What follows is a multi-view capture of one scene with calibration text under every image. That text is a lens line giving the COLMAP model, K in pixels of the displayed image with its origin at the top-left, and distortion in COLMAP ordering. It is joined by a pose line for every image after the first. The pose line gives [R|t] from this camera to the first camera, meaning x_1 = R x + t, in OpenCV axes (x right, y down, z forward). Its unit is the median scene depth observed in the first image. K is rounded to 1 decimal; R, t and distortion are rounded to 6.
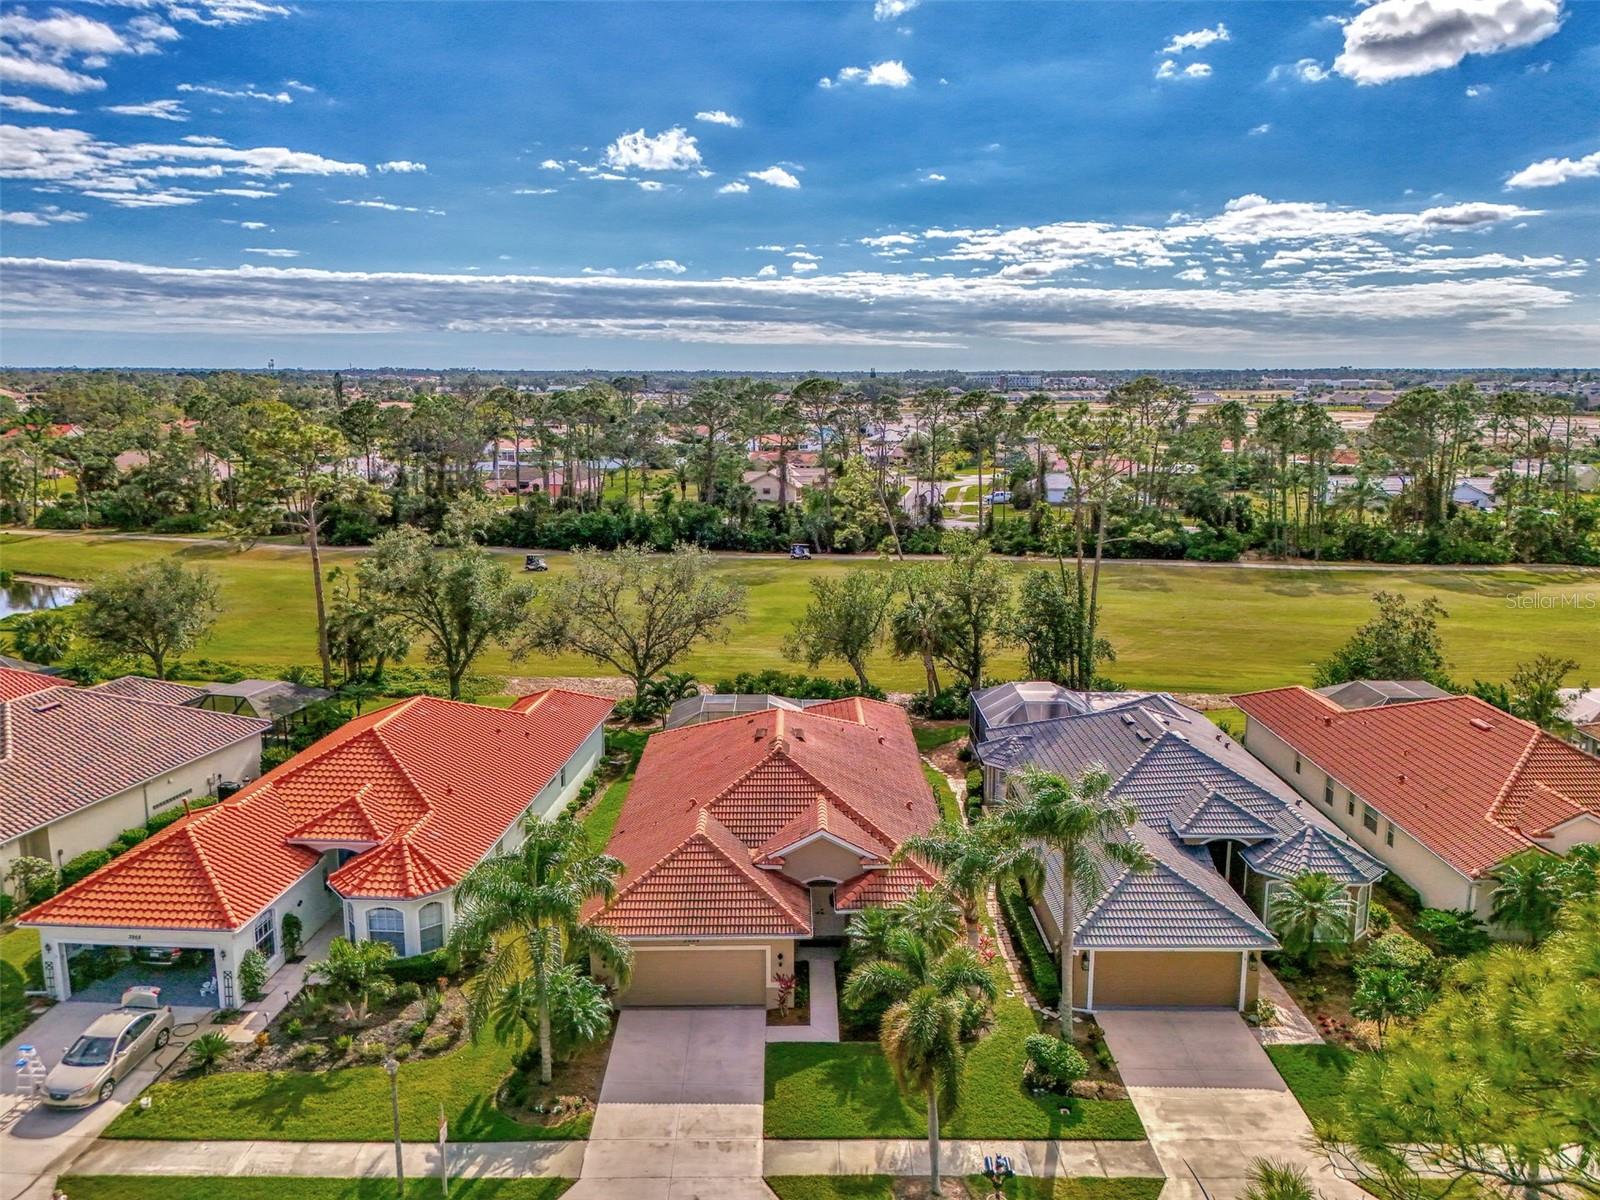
lens RADIAL K [[1345.2, 0, 800.0], [0, 1345.2, 600.0], [0, 0, 1]] dist [0.081018, -0.121234]
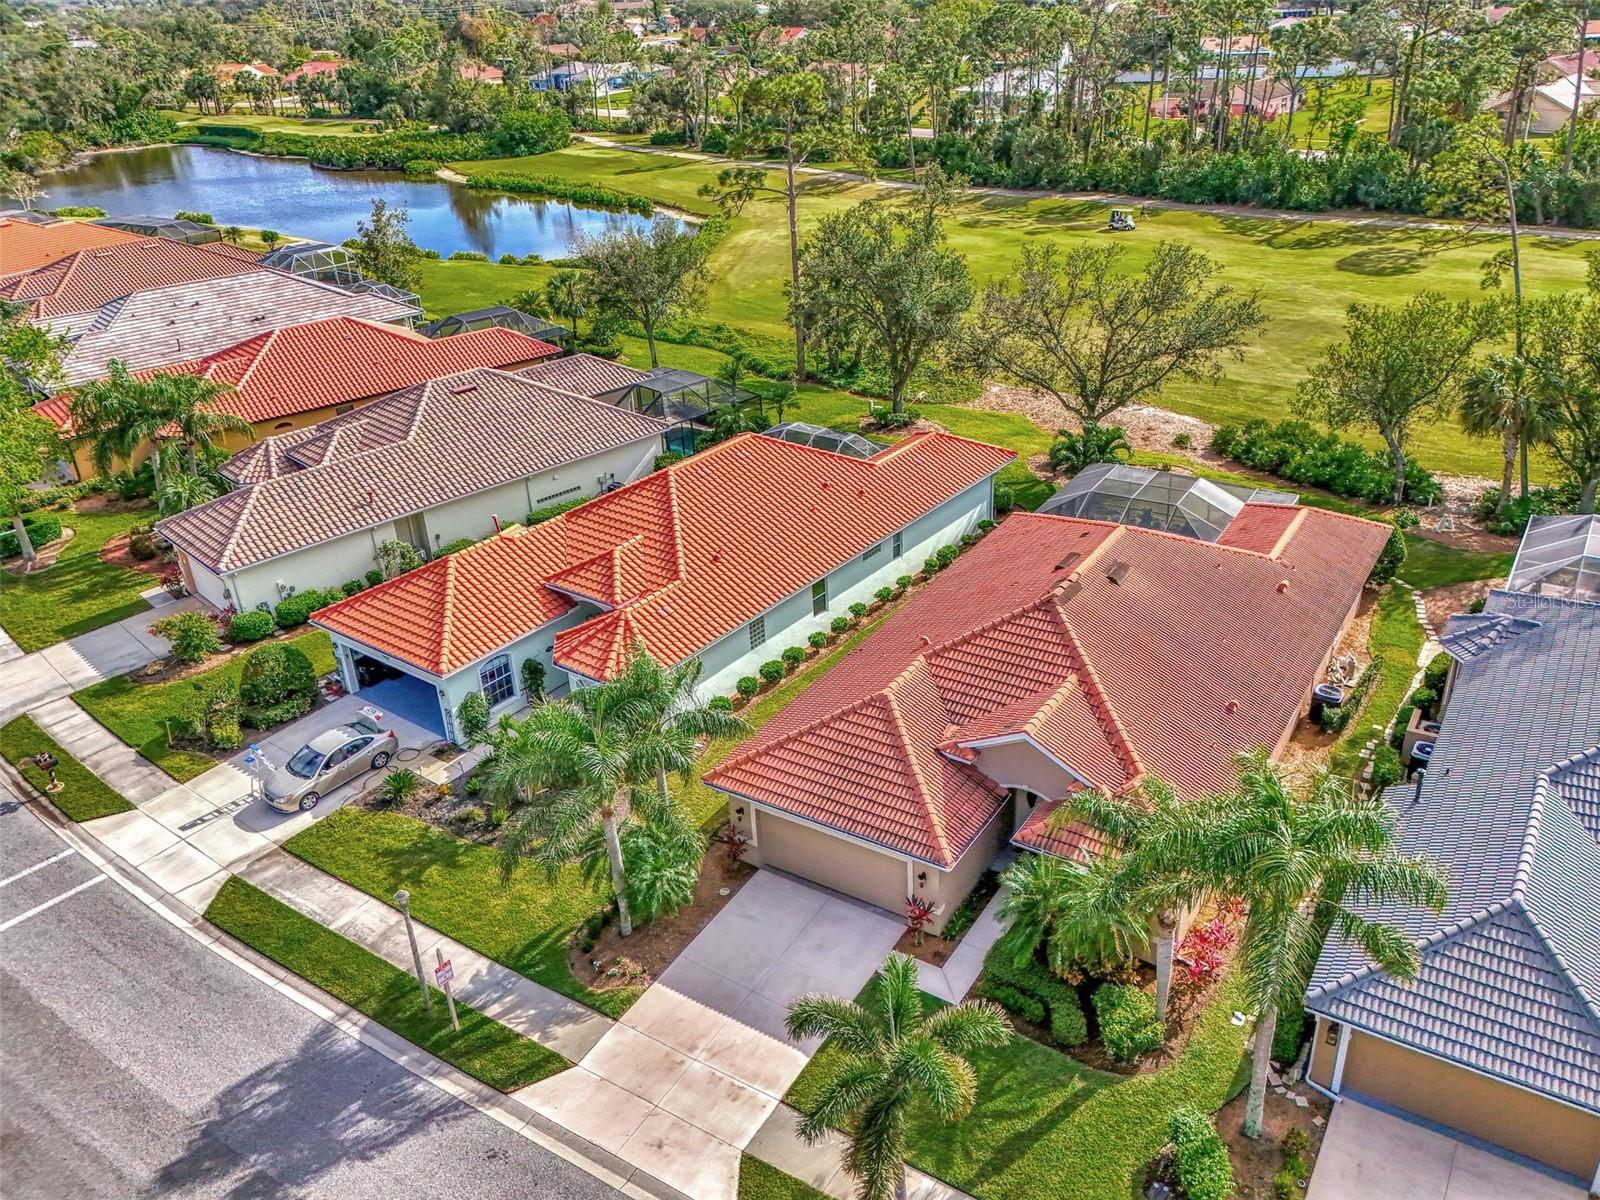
lens RADIAL K [[1345.2, 0, 800.0], [0, 1345.2, 600.0], [0, 0, 1]] dist [0.081018, -0.121234]
pose [[0.807865, 0.221781, -0.546046, 0.308643], [-0.046154, 0.947458, 0.316533, -0.129751], [0.587557, -0.230514, 0.775655, 0.367791]]
